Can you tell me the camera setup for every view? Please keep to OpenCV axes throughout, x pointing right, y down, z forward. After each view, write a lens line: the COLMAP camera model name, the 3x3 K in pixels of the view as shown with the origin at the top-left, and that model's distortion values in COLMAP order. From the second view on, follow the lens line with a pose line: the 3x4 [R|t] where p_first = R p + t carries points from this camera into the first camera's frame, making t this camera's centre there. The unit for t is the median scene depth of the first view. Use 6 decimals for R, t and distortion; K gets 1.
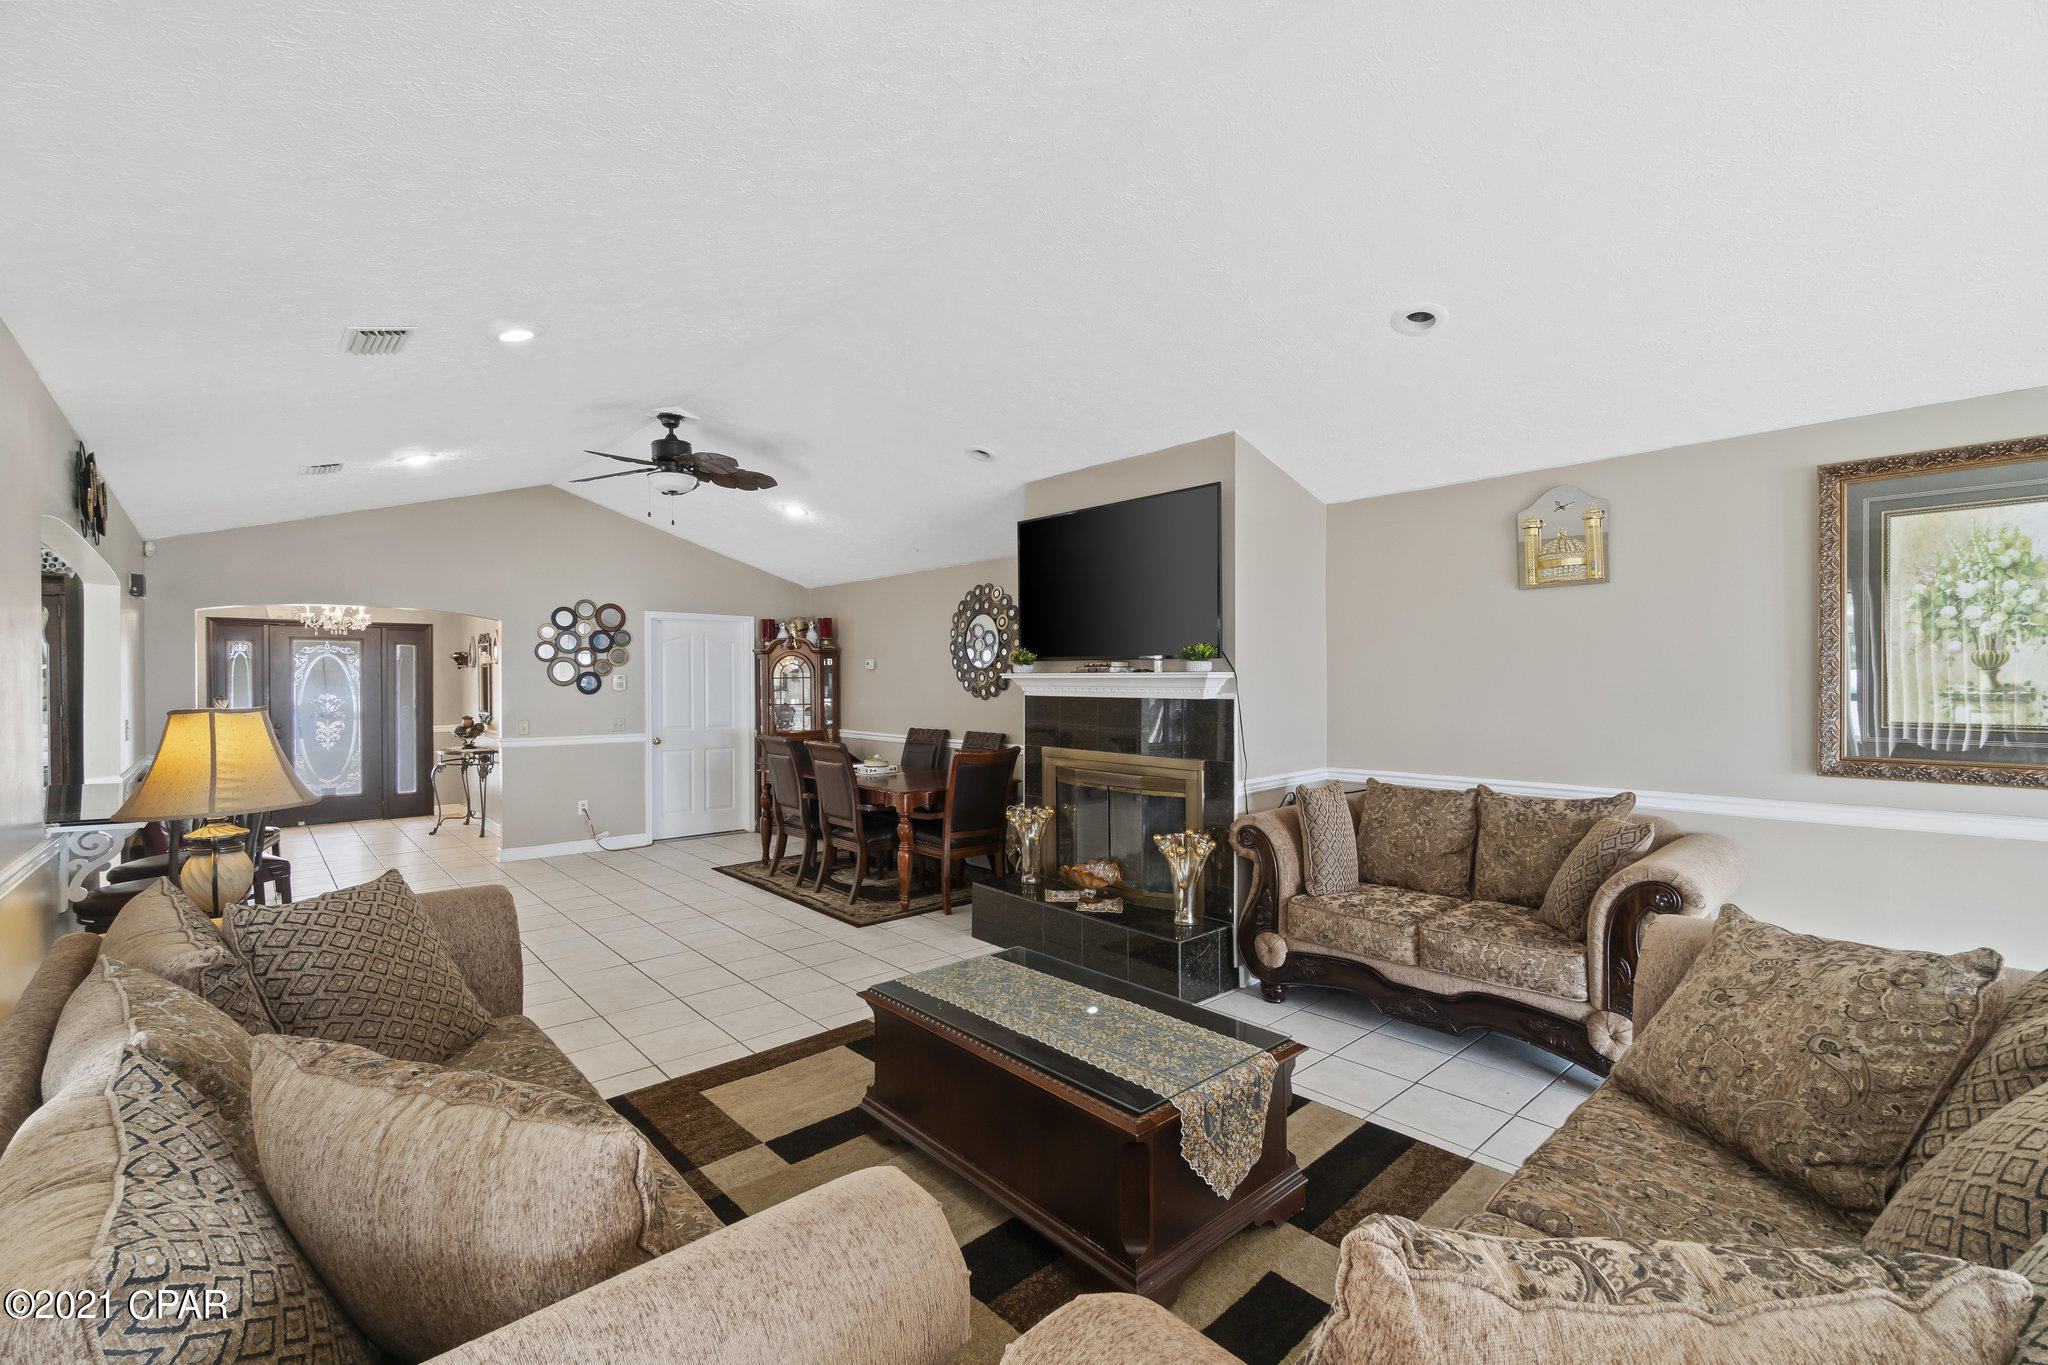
lens RADIAL K [[880.5, 0, 1024.0], [0, 880.5, 682.5], [0, 0, 1]] dist [0.001769, 0.000320]
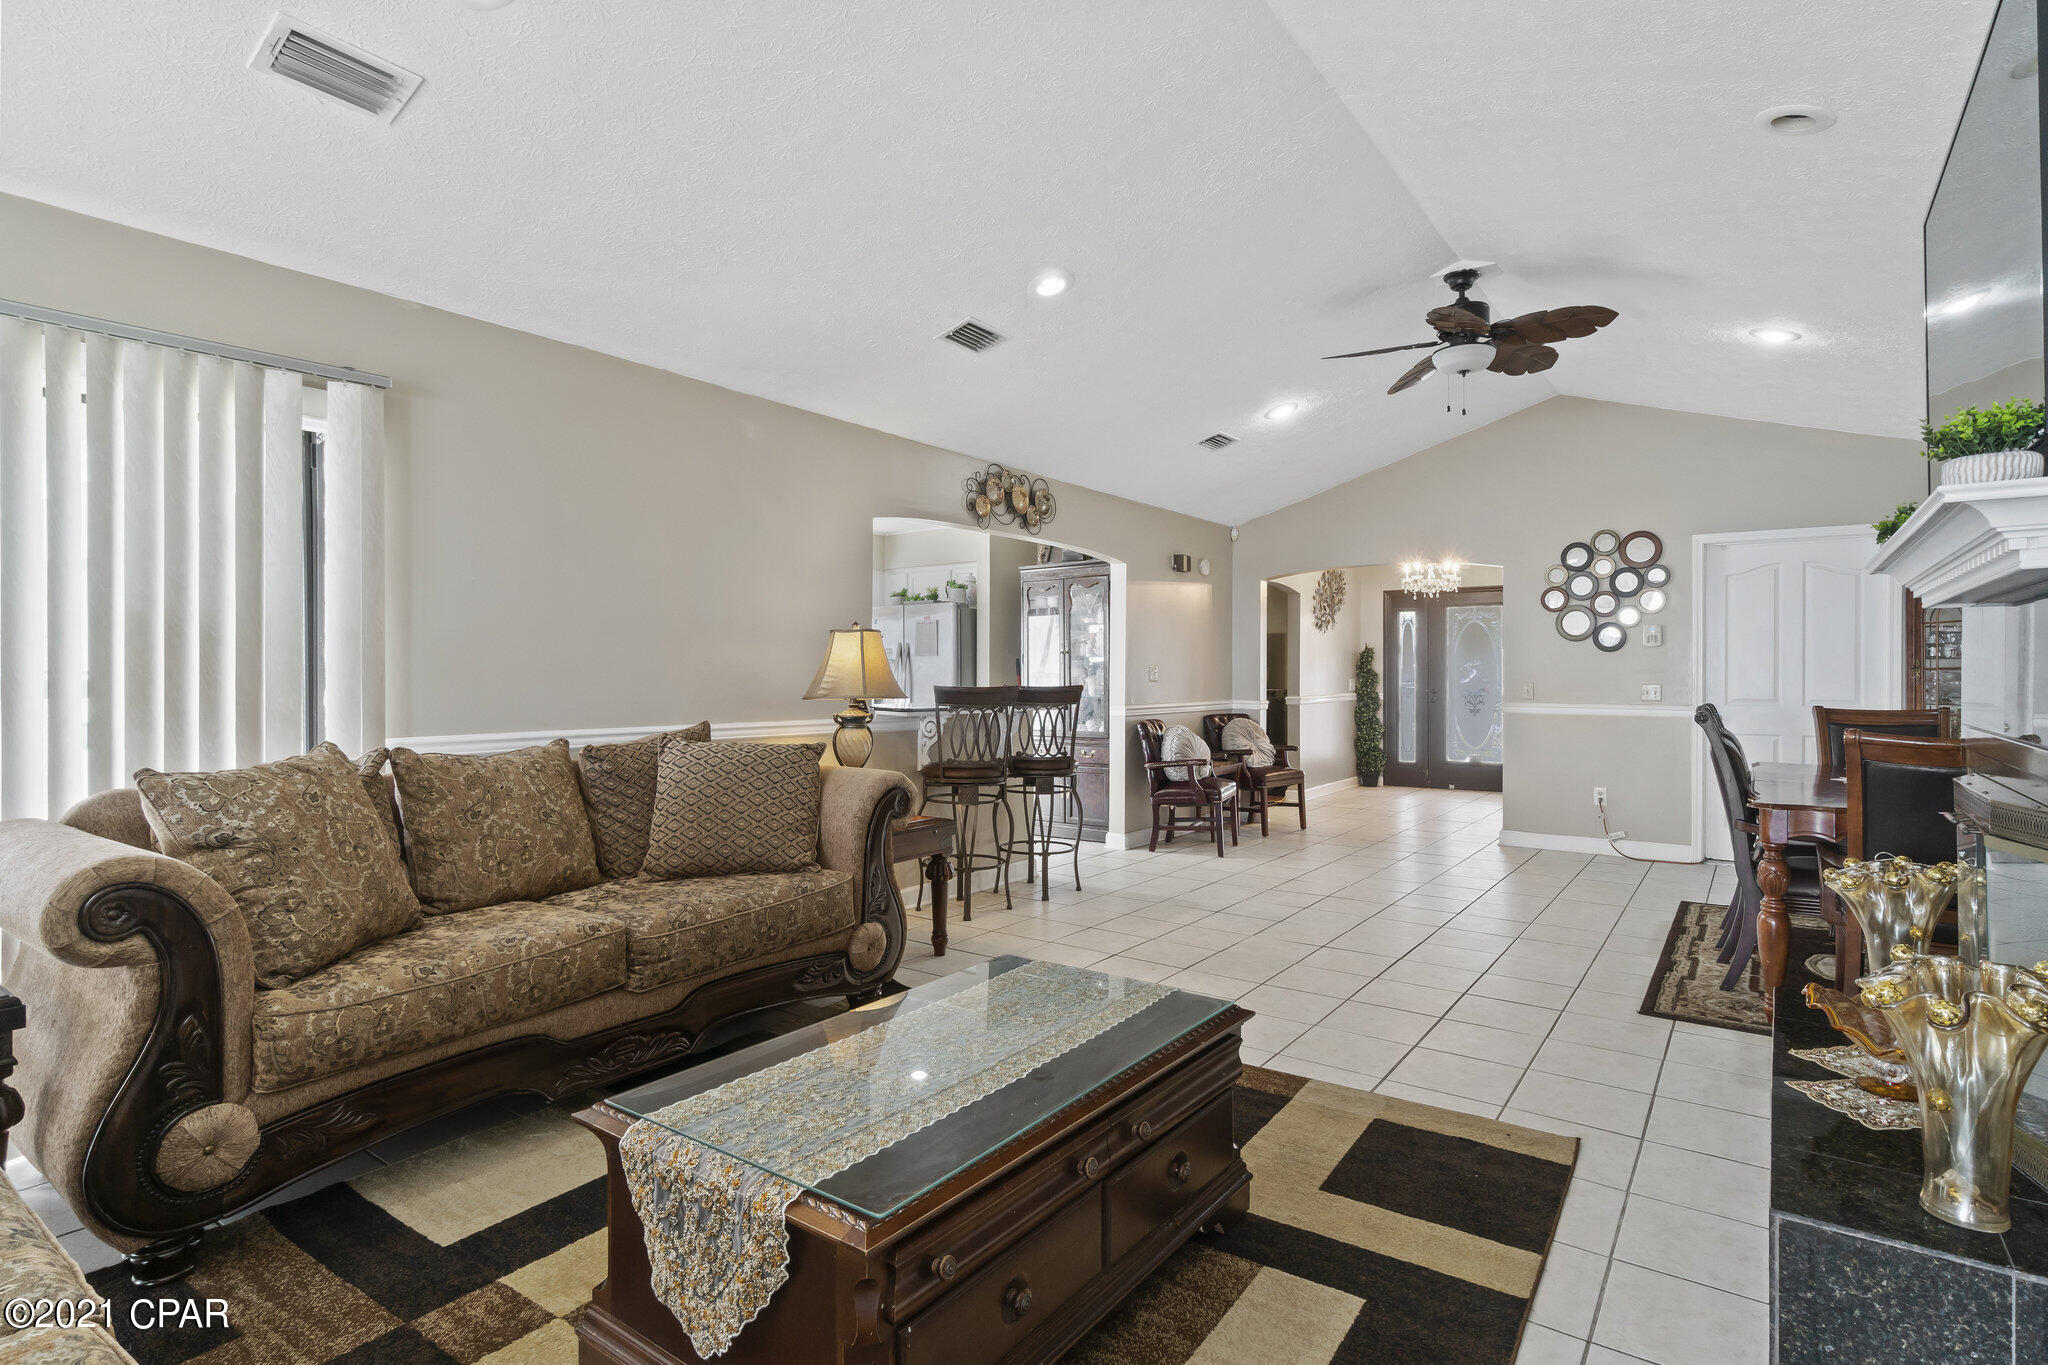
lens RADIAL K [[1026.8, 0, 1028.2], [0, 1026.8, 678.1], [0, 0, 1]] dist [-0.000288, -0.000189]
pose [[0.218305, 0.008584, -0.975843, 0.308260], [-0.003952, 0.999961, 0.007912, 0.035235], [0.975873, 0.002129, 0.218330, 0.338027]]
